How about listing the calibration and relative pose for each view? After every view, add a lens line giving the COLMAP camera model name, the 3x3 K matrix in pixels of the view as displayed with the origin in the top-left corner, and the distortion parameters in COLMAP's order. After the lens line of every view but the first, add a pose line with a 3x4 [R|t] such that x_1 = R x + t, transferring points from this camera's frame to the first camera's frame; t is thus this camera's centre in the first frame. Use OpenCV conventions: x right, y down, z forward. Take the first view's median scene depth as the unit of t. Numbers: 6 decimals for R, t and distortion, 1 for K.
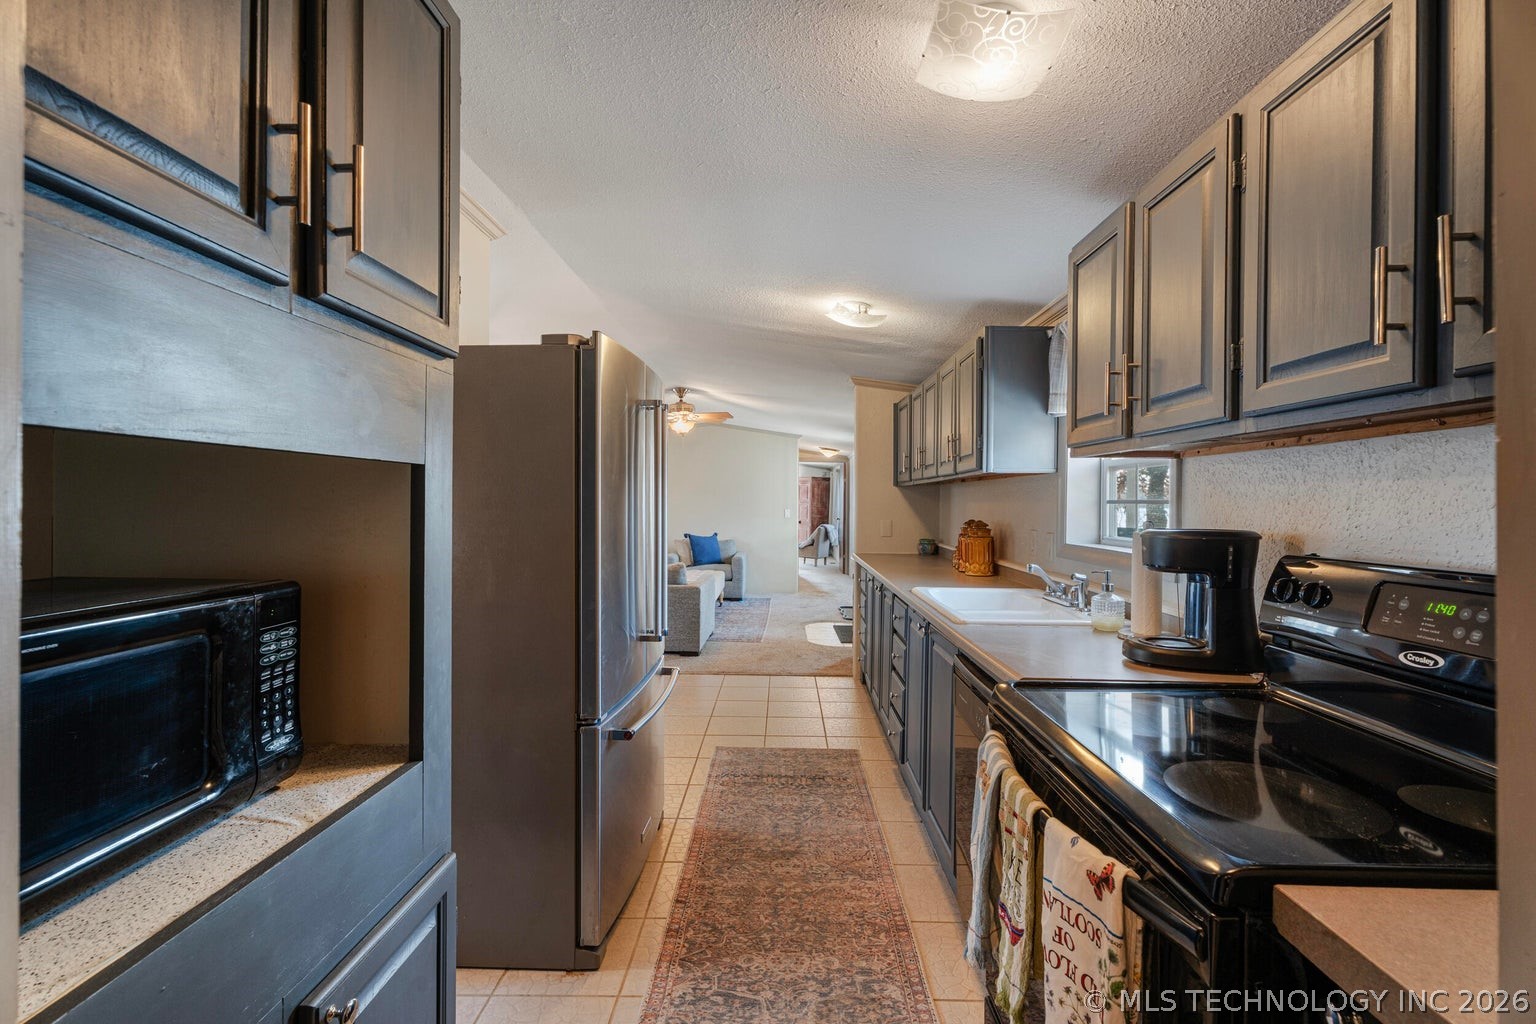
lens RADIAL K [[693.7, 0, 772.1], [0, 693.7, 504.7], [0, 0, 1]] dist [0.004093, 0.000153]
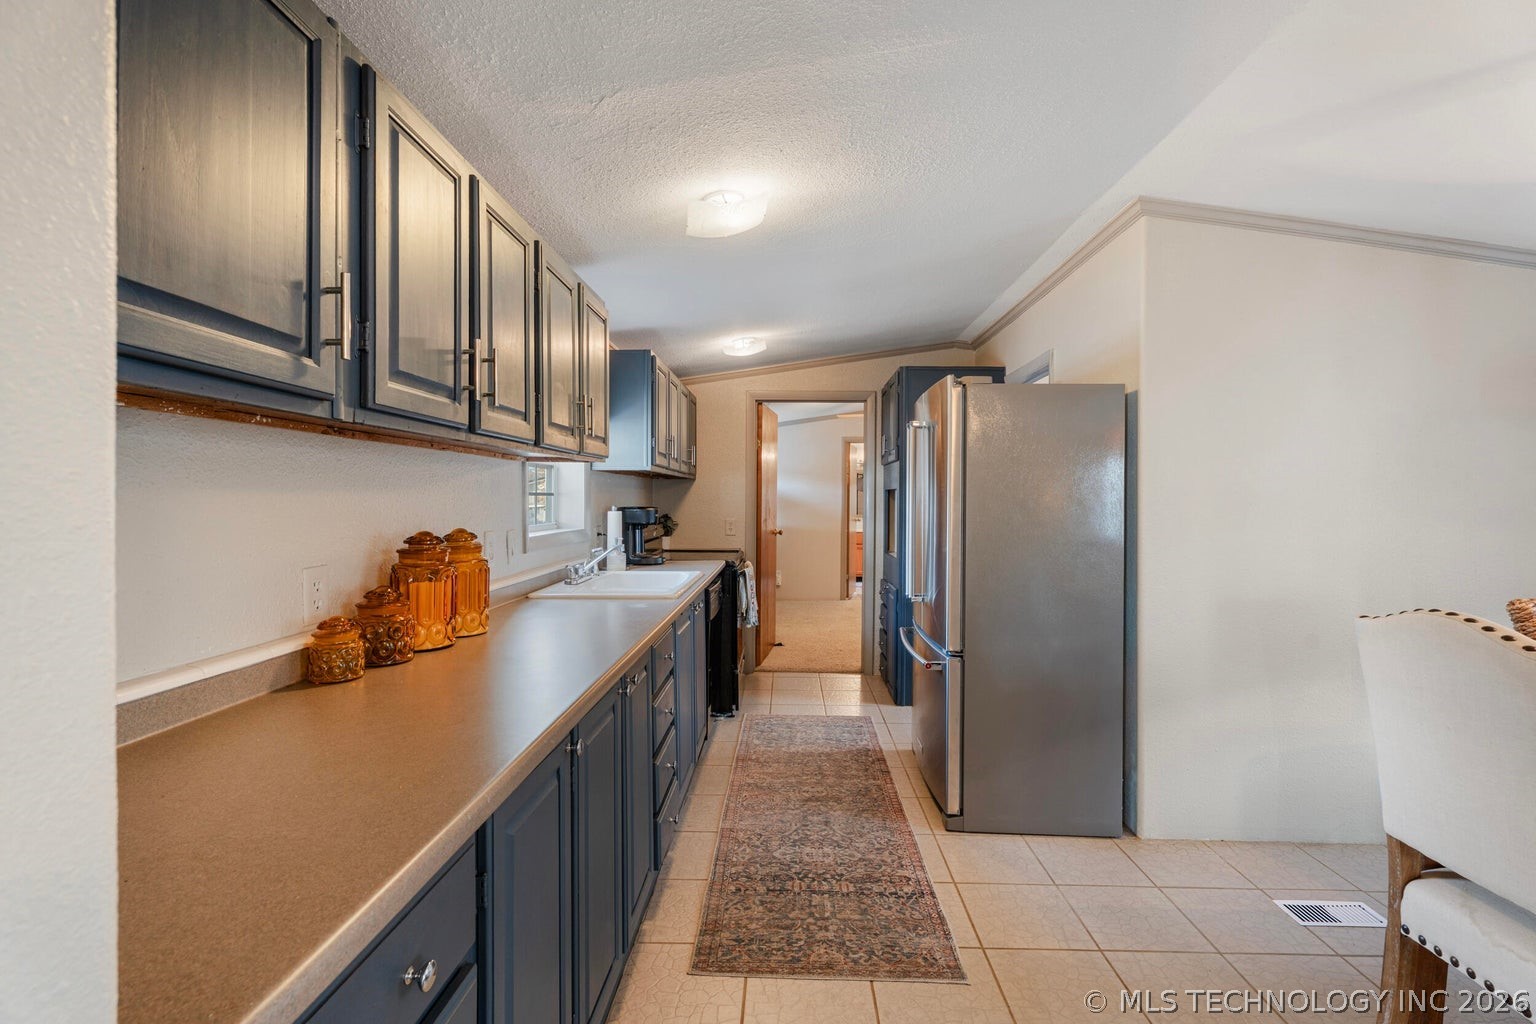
lens RADIAL K [[693.7, 0, 775.9], [0, 693.7, 502.3], [0, 0, 1]] dist [0.004093, 0.000153]
pose [[-0.999976, -0.005108, 0.004774, 0.082408], [-0.005063, 0.999942, 0.009488, -0.004480], [-0.004822, 0.009463, -0.999944, 2.153608]]
